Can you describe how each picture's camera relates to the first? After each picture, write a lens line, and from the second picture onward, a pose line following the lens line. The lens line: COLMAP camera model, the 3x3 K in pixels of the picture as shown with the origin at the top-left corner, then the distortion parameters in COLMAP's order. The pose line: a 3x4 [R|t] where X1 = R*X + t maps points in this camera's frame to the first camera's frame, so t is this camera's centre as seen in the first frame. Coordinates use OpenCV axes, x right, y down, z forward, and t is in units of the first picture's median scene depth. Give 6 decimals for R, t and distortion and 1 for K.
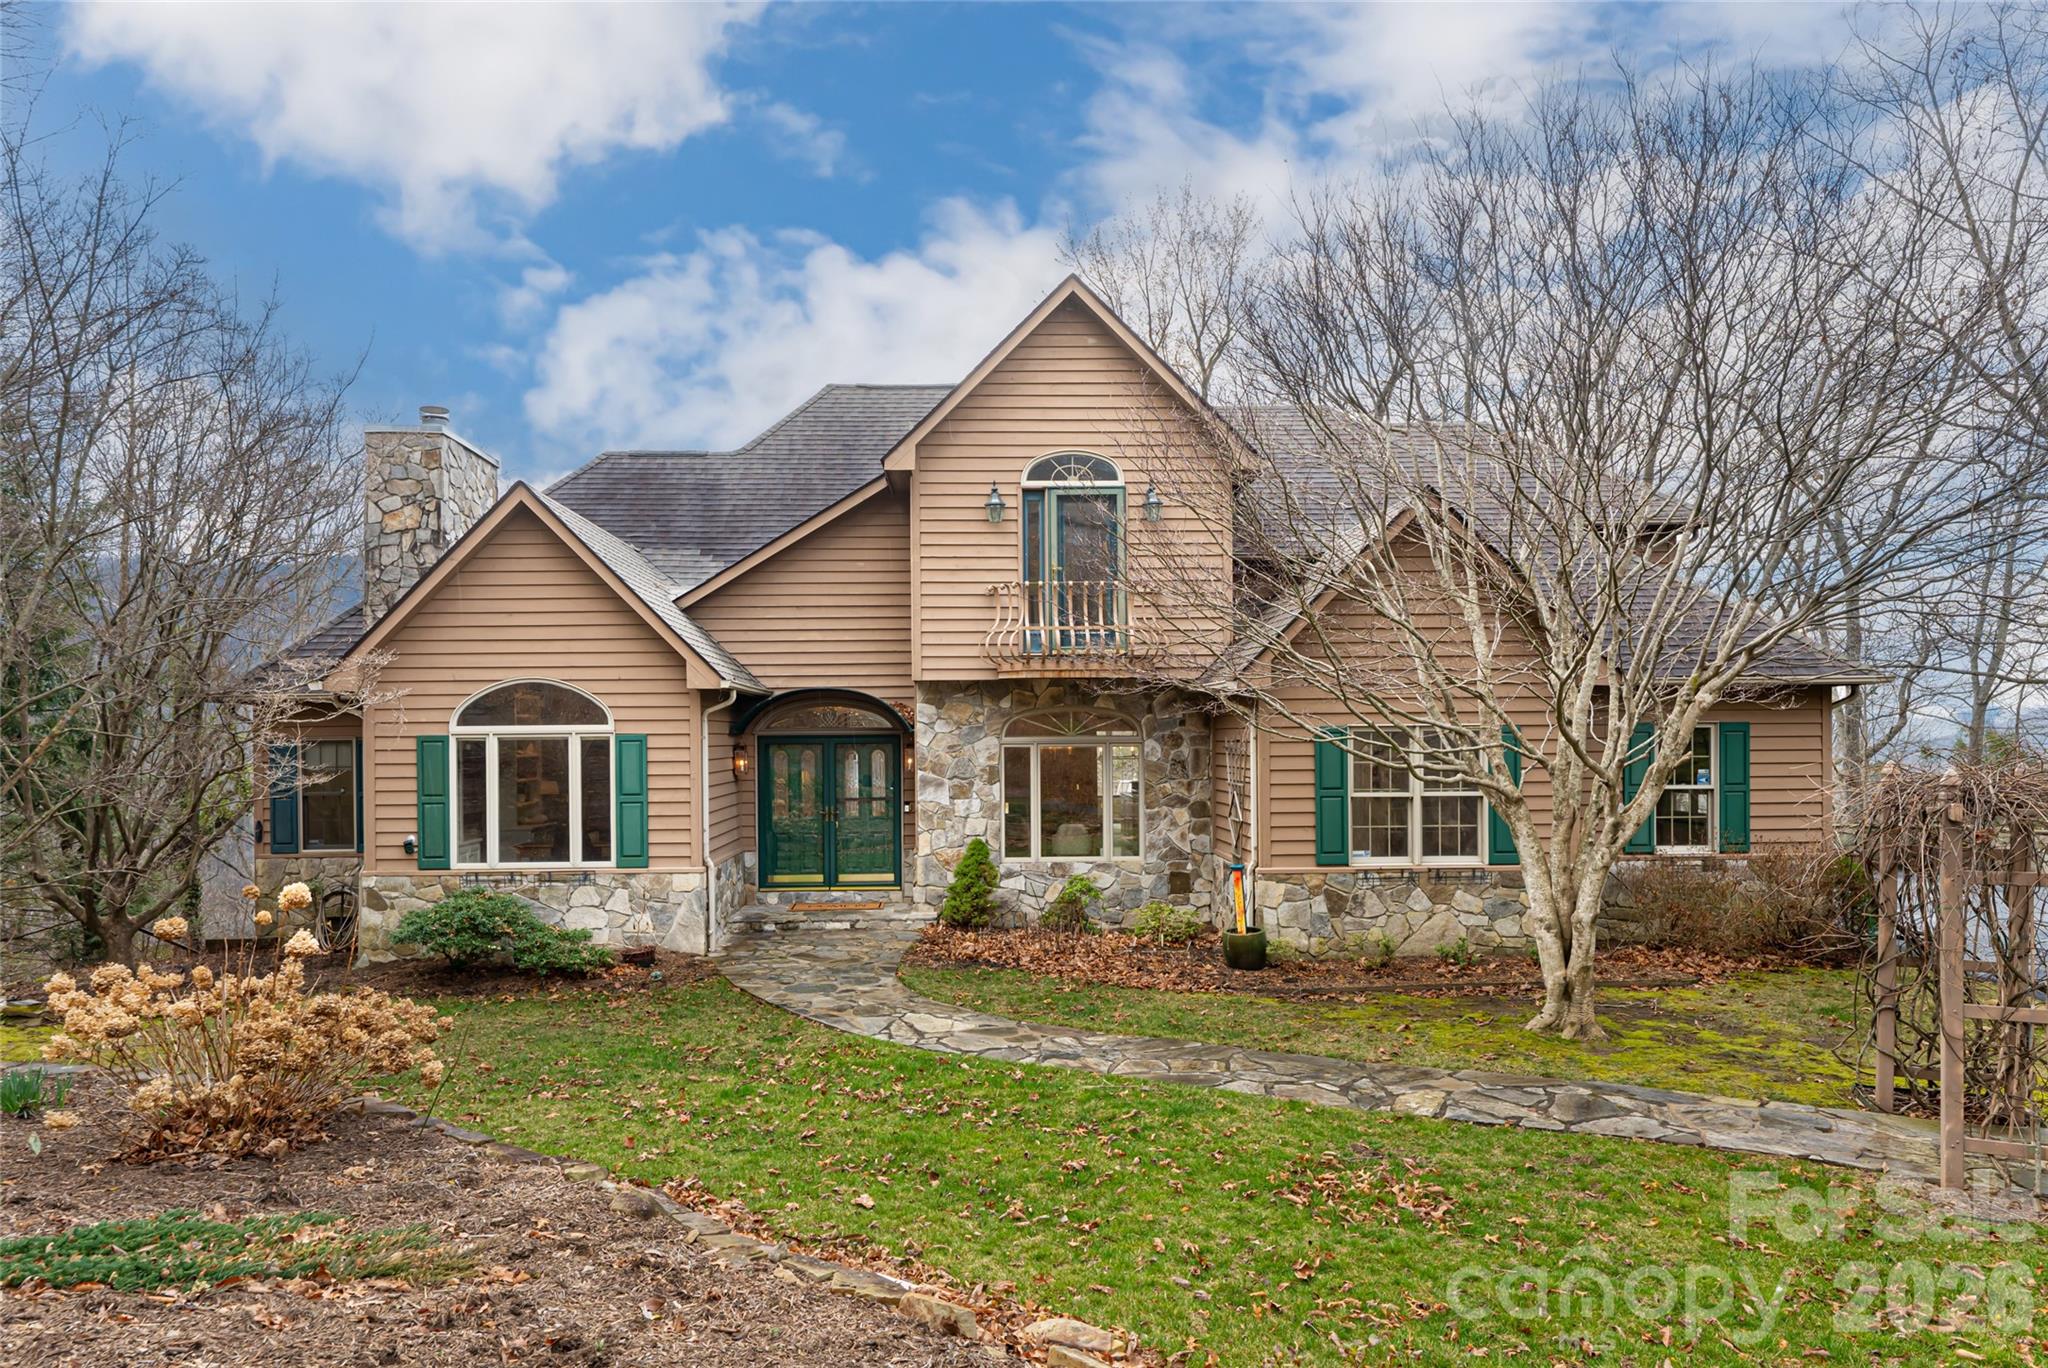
lens RADIAL K [[1100.8, 0, 1024.0], [0, 1100.8, 684.0], [0, 0, 1]] dist [0.000180, -0.000320]
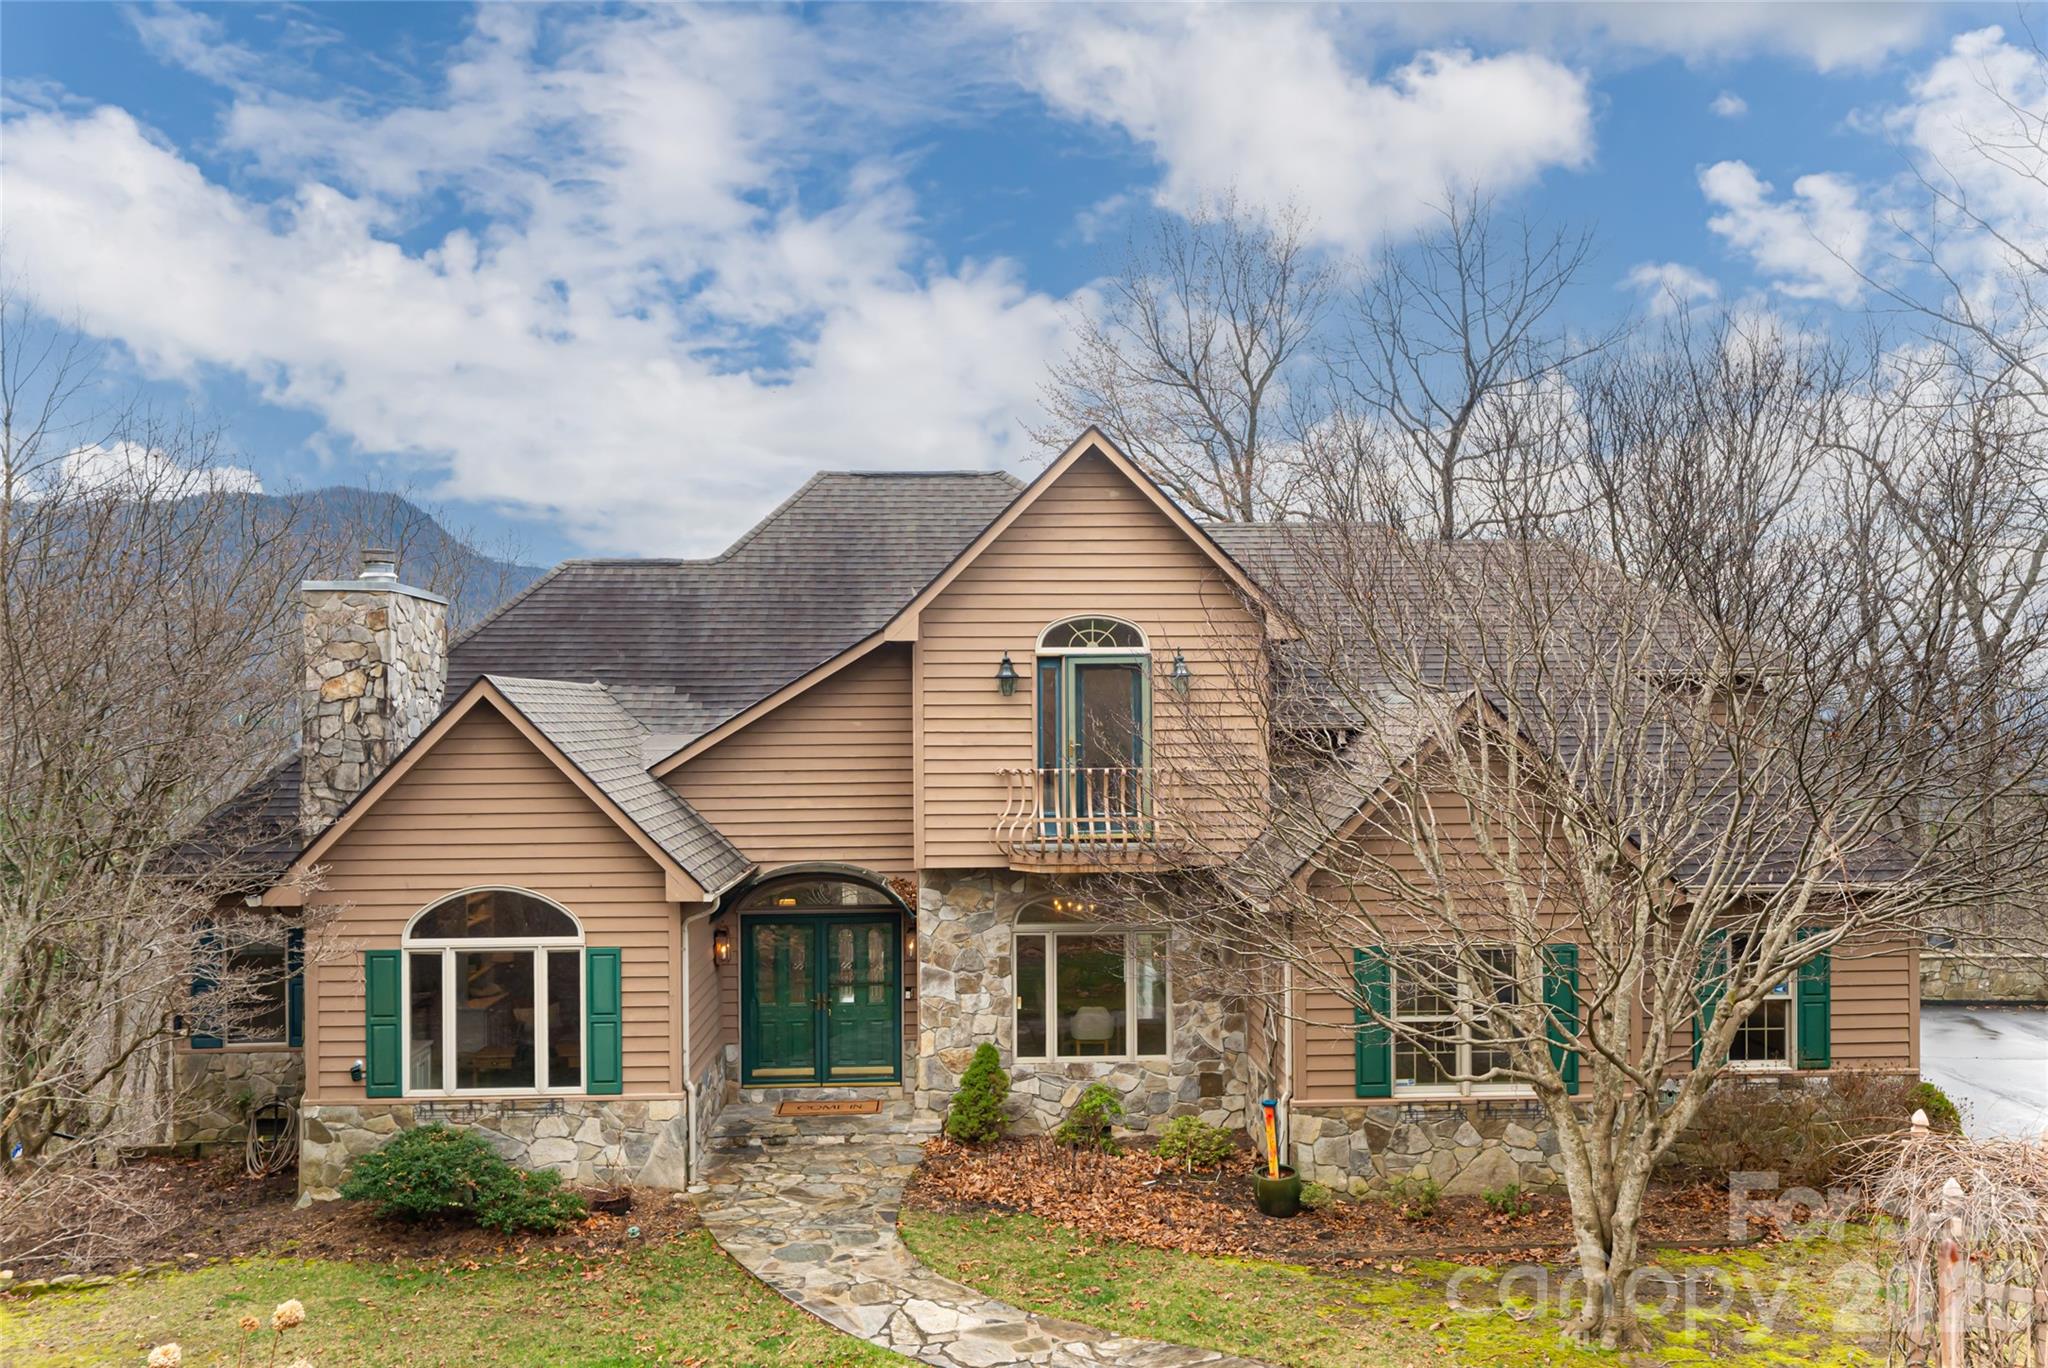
lens RADIAL K [[1311.6, 0, 1065.4], [0, 1311.6, 684.1], [0, 0, 1]] dist [-0.001361, 0.001169]
pose [[0.999889, 0.002239, 0.014735, 0.006371], [-0.002238, 0.999997, -0.000116, -0.164243], [-0.014735, 0.000083, 0.999891, -0.080753]]
